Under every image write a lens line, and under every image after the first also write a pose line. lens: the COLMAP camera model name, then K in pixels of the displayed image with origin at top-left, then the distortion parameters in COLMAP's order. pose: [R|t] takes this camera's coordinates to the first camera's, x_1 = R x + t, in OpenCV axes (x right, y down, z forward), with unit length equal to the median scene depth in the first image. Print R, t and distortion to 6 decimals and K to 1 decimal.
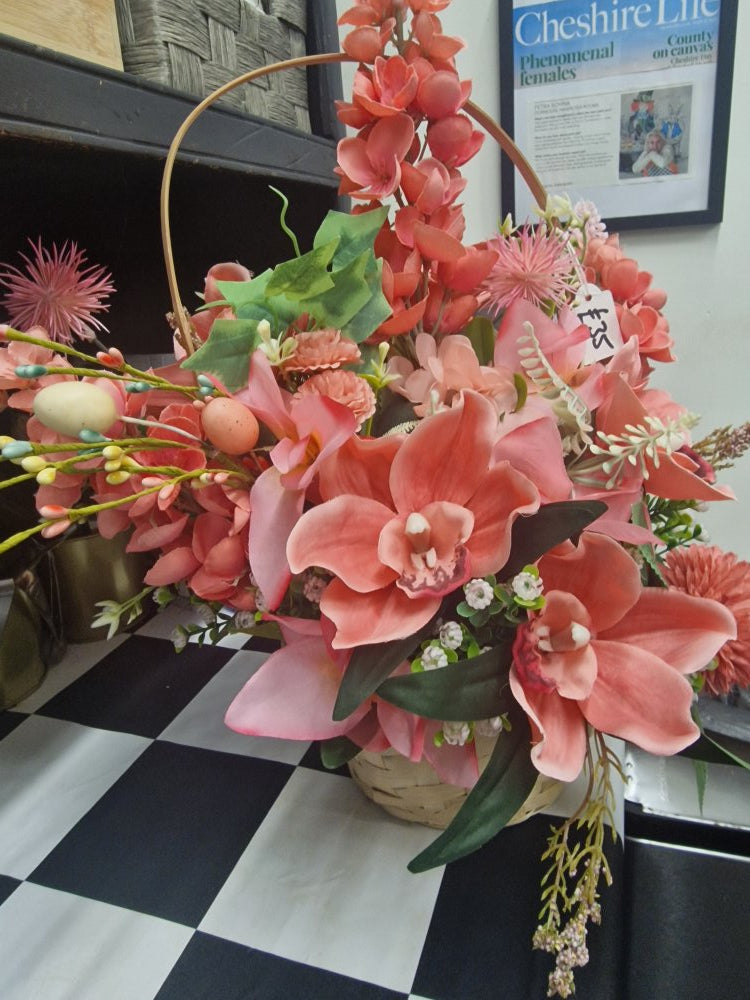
lens RADIAL K [[704.2, 0, 377.0], [0, 704.2, 438.7], [0, 0, 1]] dist [0.014614, -0.000588]
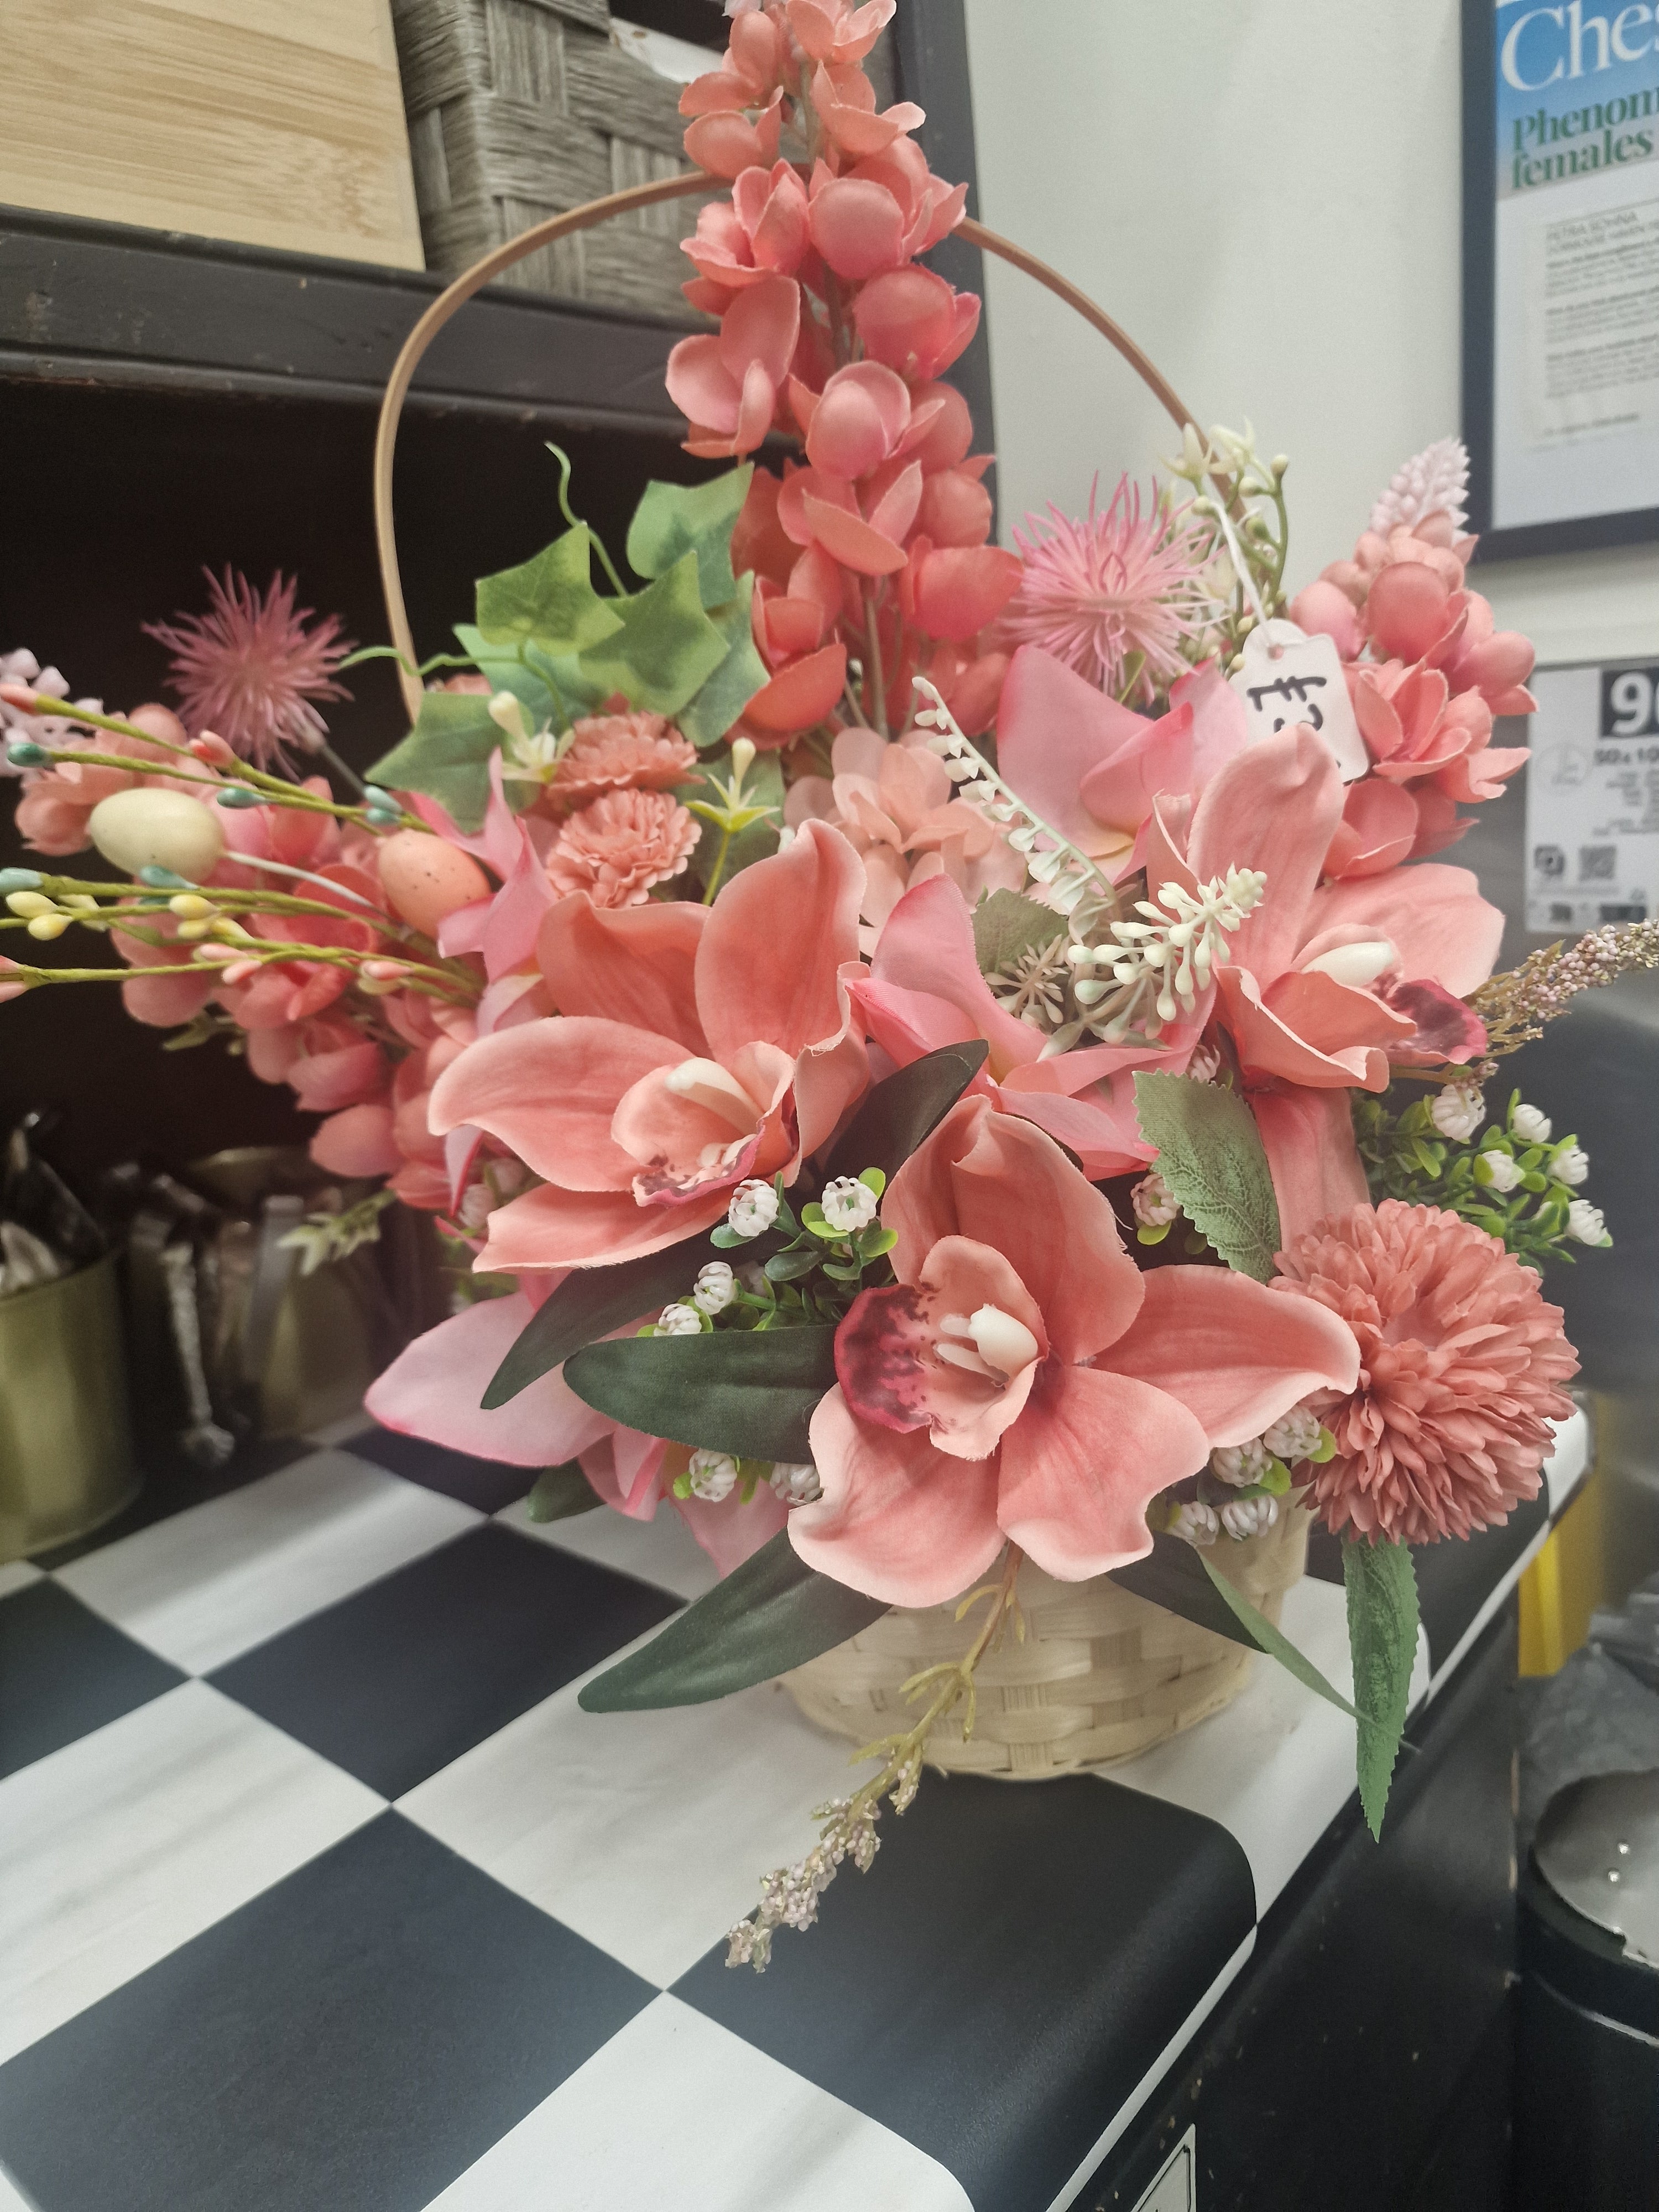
lens RADIAL K [[1568.5, 0, 846.6], [0, 1568.5, 1103.8], [0, 0, 1]] dist [0.065428, -0.064844]
pose [[0.927947, 0.072042, -0.365683, 0.479115], [-0.067831, 0.997399, 0.024368, 0.086662], [0.366488, 0.002193, 0.930420, -0.029088]]
